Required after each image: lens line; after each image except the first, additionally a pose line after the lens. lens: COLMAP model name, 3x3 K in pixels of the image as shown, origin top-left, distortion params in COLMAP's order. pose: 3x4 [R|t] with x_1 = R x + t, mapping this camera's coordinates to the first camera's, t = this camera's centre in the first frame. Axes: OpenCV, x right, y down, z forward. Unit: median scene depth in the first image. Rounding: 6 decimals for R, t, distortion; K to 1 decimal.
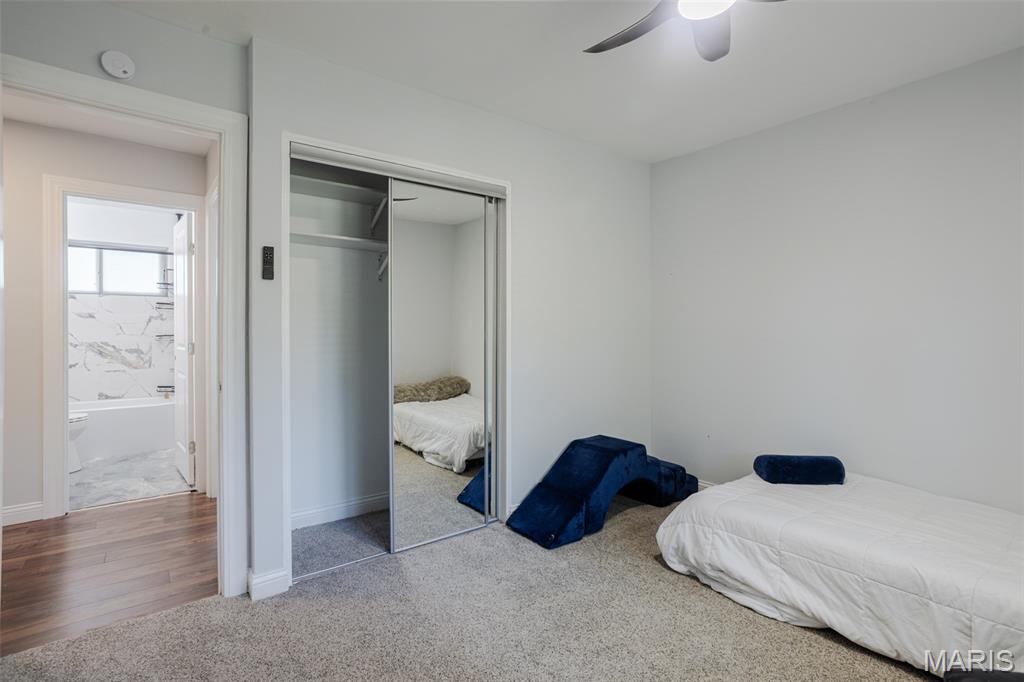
lens RADIAL K [[488.6, 0, 515.0], [0, 488.6, 335.8], [0, 0, 1]] dist [0.005518, 0.001599]
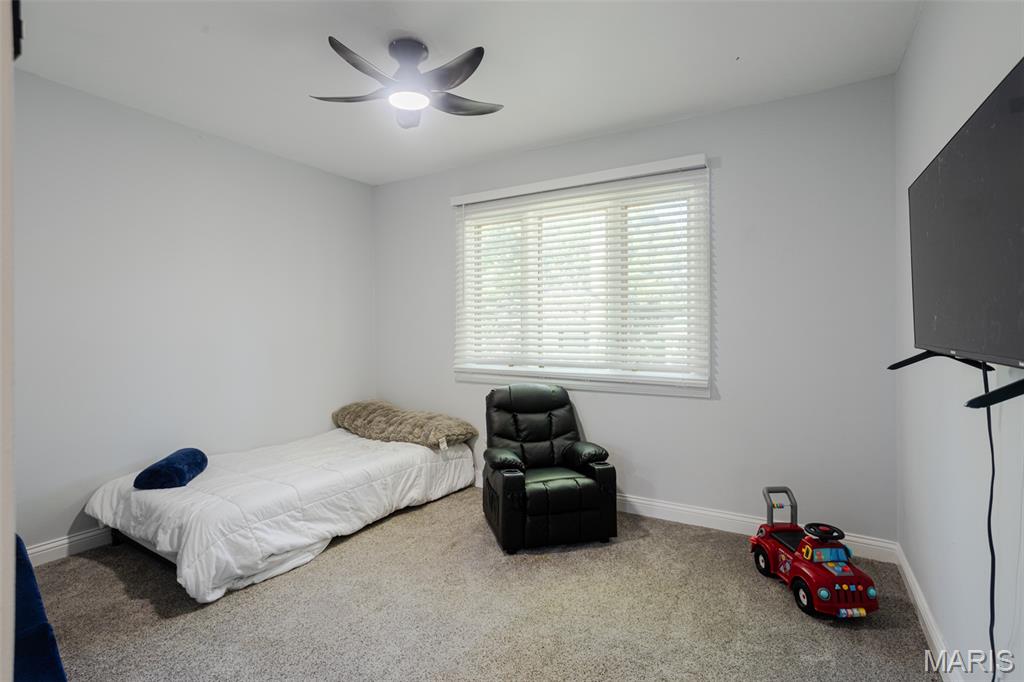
lens RADIAL K [[488.6, 0, 512.4], [0, 488.6, 333.7], [0, 0, 1]] dist [0.005518, 0.001599]
pose [[-0.360712, -0.000973, 0.932677, -0.672359], [0.008888, 0.999950, 0.004481, -0.002740], [-0.932635, 0.009906, -0.360686, 0.785258]]
